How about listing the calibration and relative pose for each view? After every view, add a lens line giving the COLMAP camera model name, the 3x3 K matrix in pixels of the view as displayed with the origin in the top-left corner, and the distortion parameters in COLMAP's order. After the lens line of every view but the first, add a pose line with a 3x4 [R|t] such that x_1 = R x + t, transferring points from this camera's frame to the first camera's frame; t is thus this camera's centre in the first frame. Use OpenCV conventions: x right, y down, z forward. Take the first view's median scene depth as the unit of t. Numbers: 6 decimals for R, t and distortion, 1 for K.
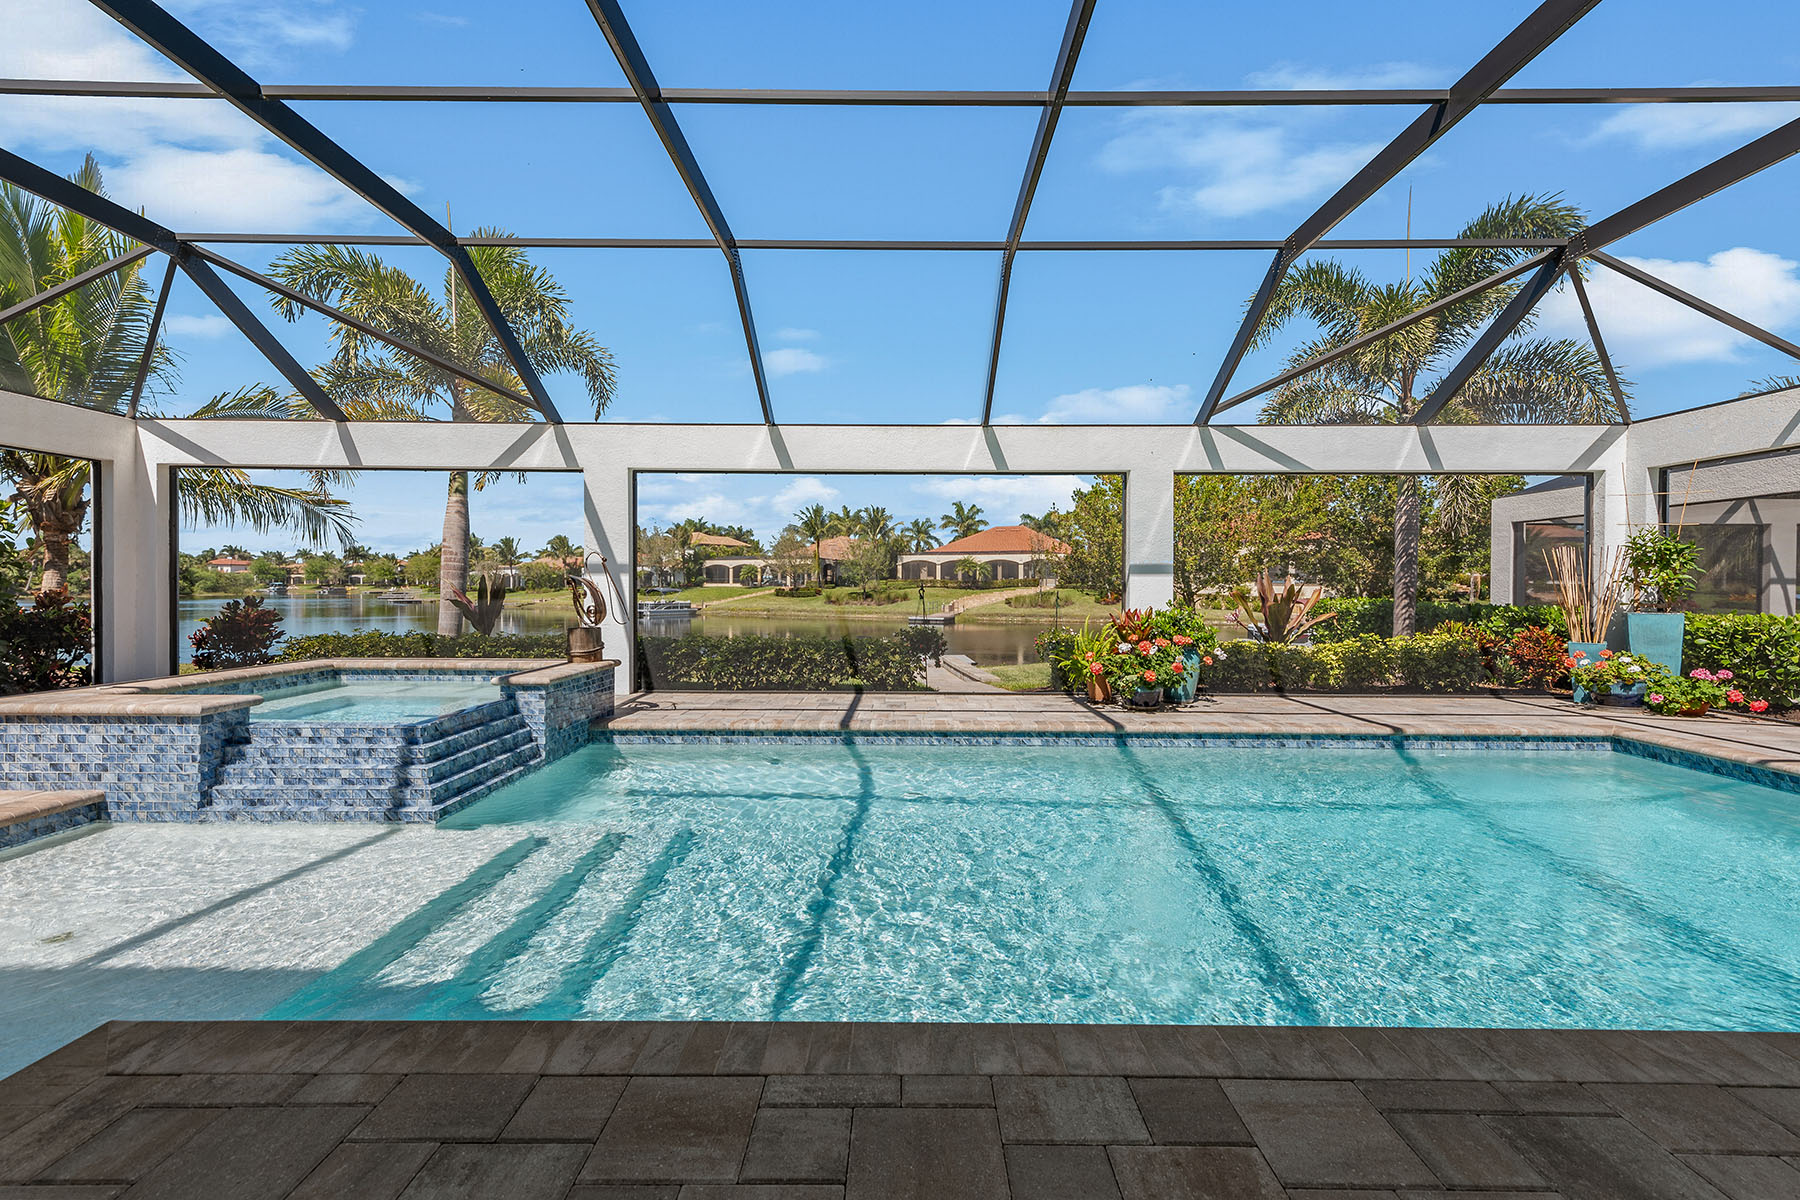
lens RADIAL K [[752.4, 0, 901.4], [0, 752.4, 590.2], [0, 0, 1]] dist [0.010683, -0.001902]
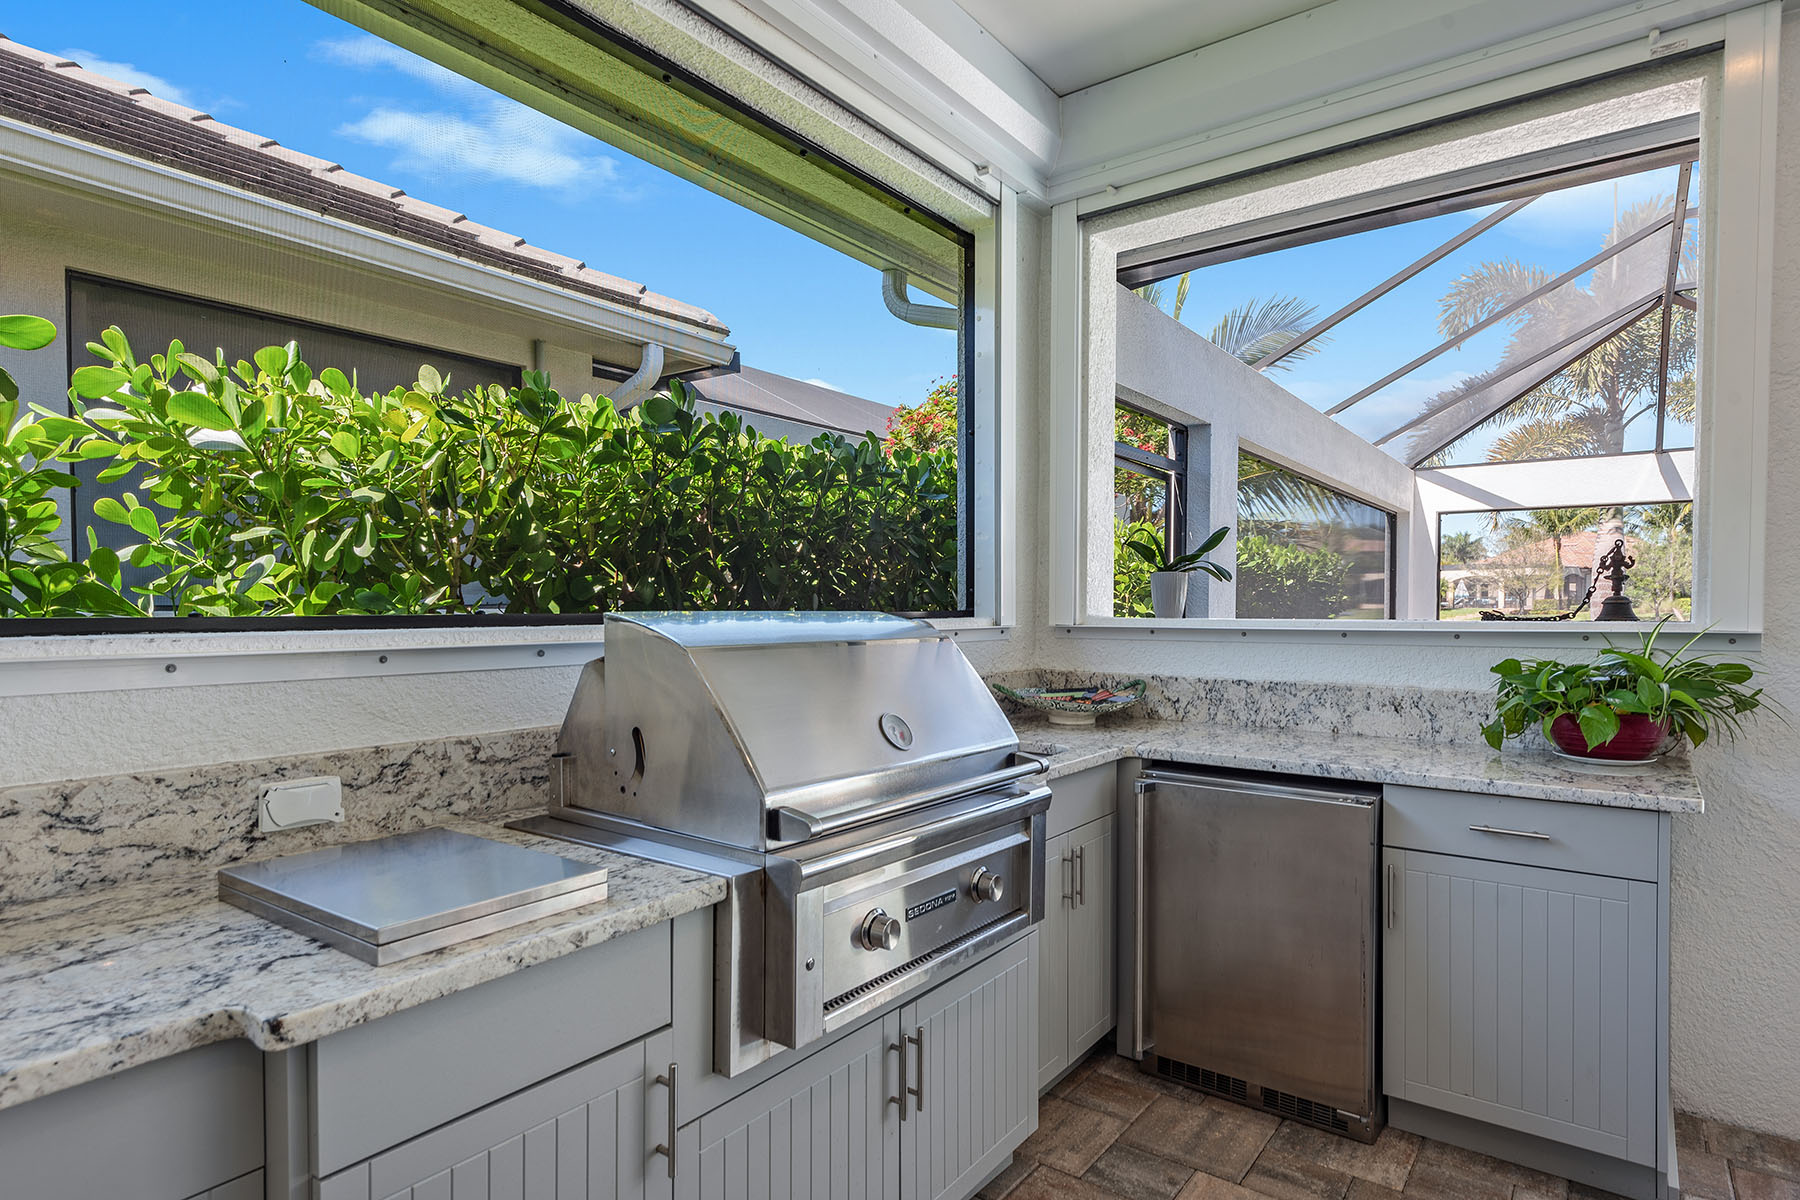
lens RADIAL K [[965.8, 0, 922.0], [0, 965.8, 627.3], [0, 0, 1]] dist [0.001614, -0.002987]
pose [[0.803486, 0.003723, -0.595312, -0.902780], [0.005307, 0.999896, 0.013416, -0.035485], [0.595300, -0.013939, 0.803383, -0.568258]]
